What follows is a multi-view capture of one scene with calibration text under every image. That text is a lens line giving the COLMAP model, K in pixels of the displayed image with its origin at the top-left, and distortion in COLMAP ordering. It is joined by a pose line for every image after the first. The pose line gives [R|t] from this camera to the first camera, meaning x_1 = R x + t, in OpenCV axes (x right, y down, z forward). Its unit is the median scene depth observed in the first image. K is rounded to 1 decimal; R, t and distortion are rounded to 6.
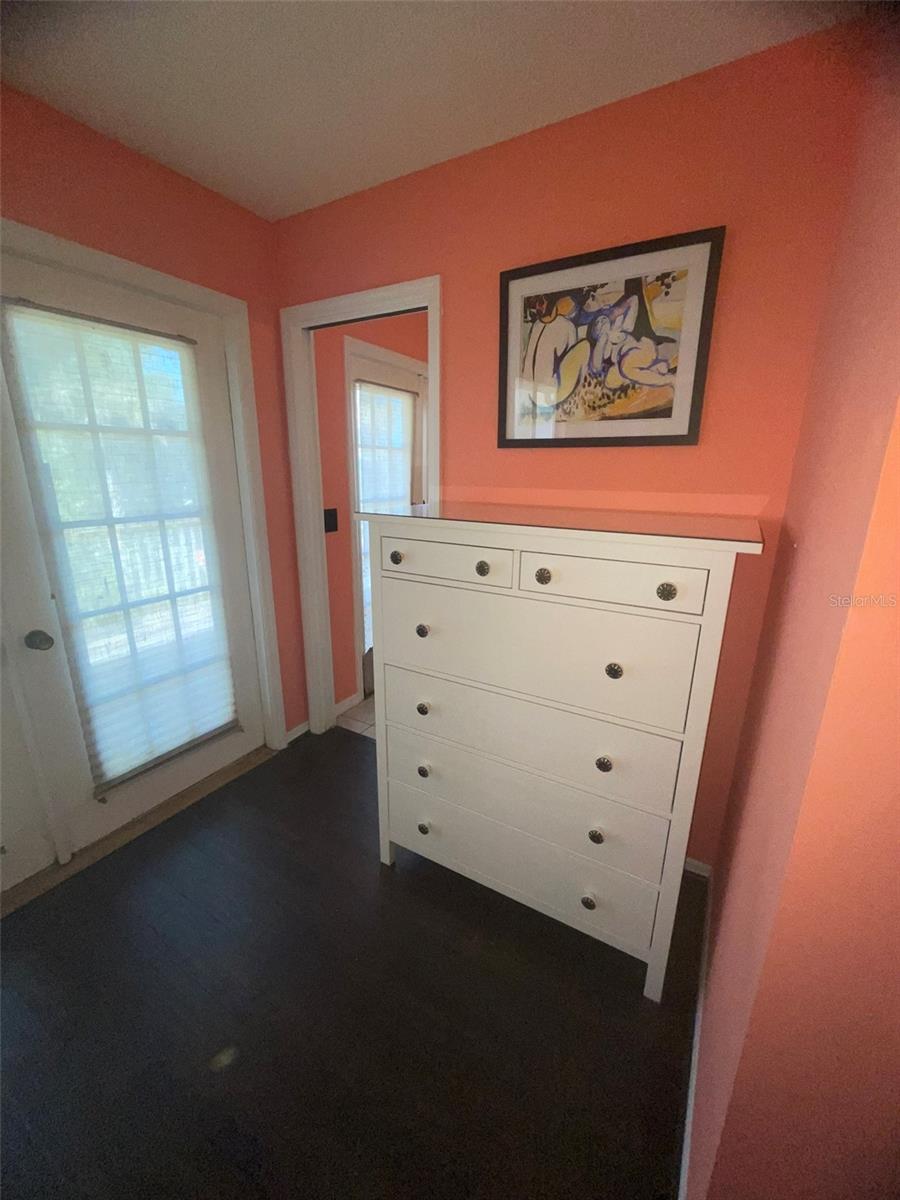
lens RADIAL K [[484.5, 0, 451.7], [0, 484.5, 601.4], [0, 0, 1]] dist [-0.004312, 0.000038]
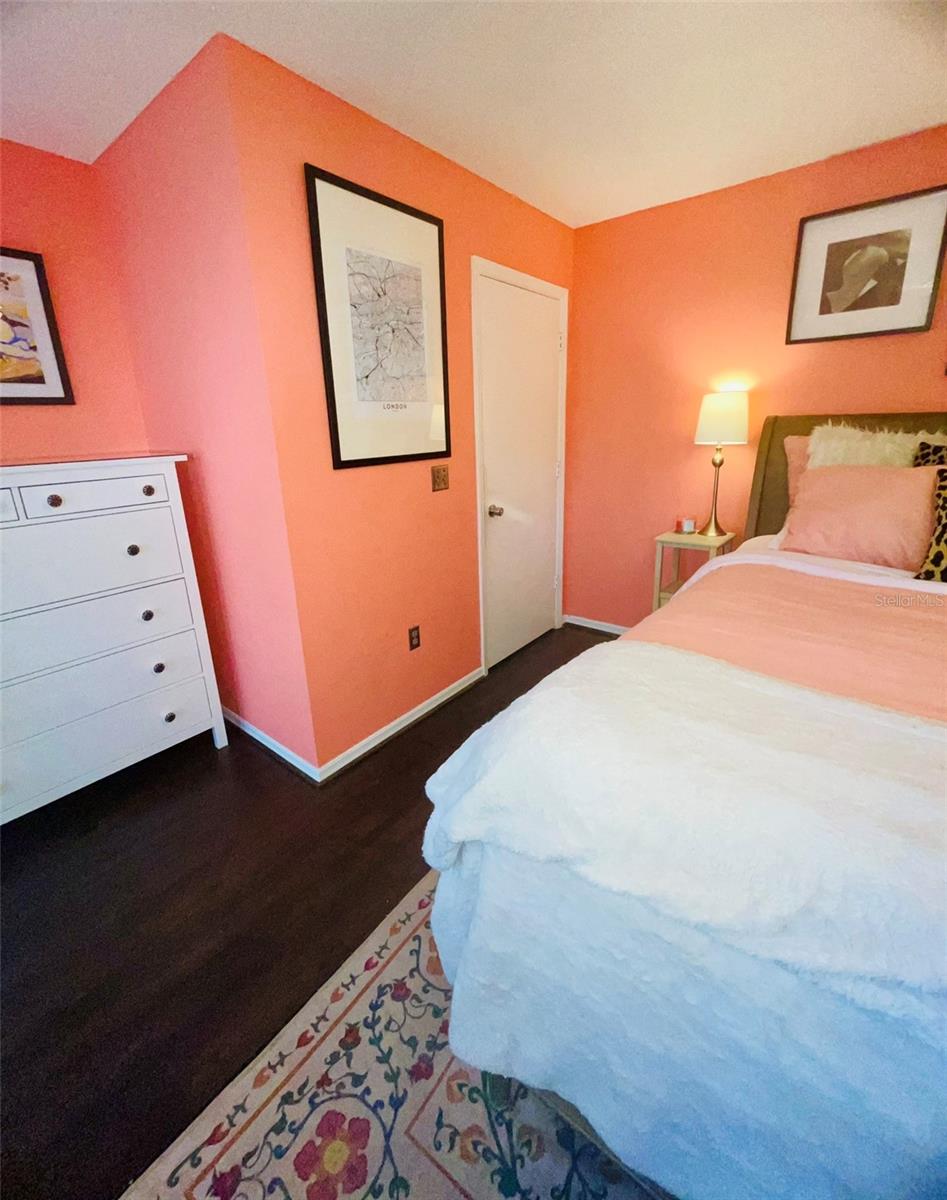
lens RADIAL K [[509.5, 0, 472.1], [0, 509.5, 570.1], [0, 0, 1]] dist [-0.003112, -0.000349]
pose [[0.141491, -0.288449, 0.946983, -0.815219], [0.296839, 0.924951, 0.237387, 0.105688], [-0.944387, 0.247513, 0.216495, -0.270871]]
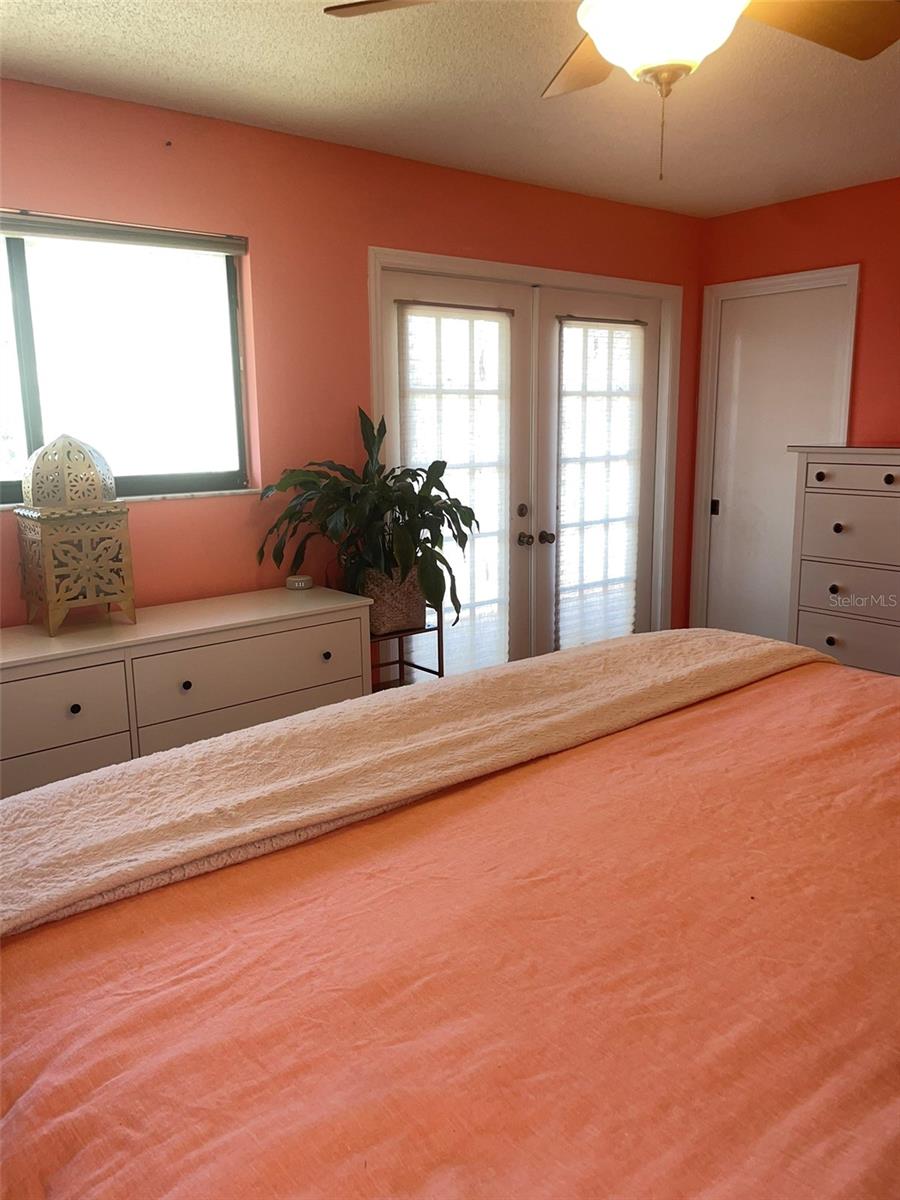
lens RADIAL K [[907.6, 0, 451.2], [0, 907.6, 586.5], [0, 0, 1]] dist [0.105426, -0.132939]
pose [[0.936383, 0.042644, -0.348379, -0.164058], [-0.073705, 0.994350, -0.076390, 0.484701], [0.343153, 0.097207, 0.934236, -1.749043]]
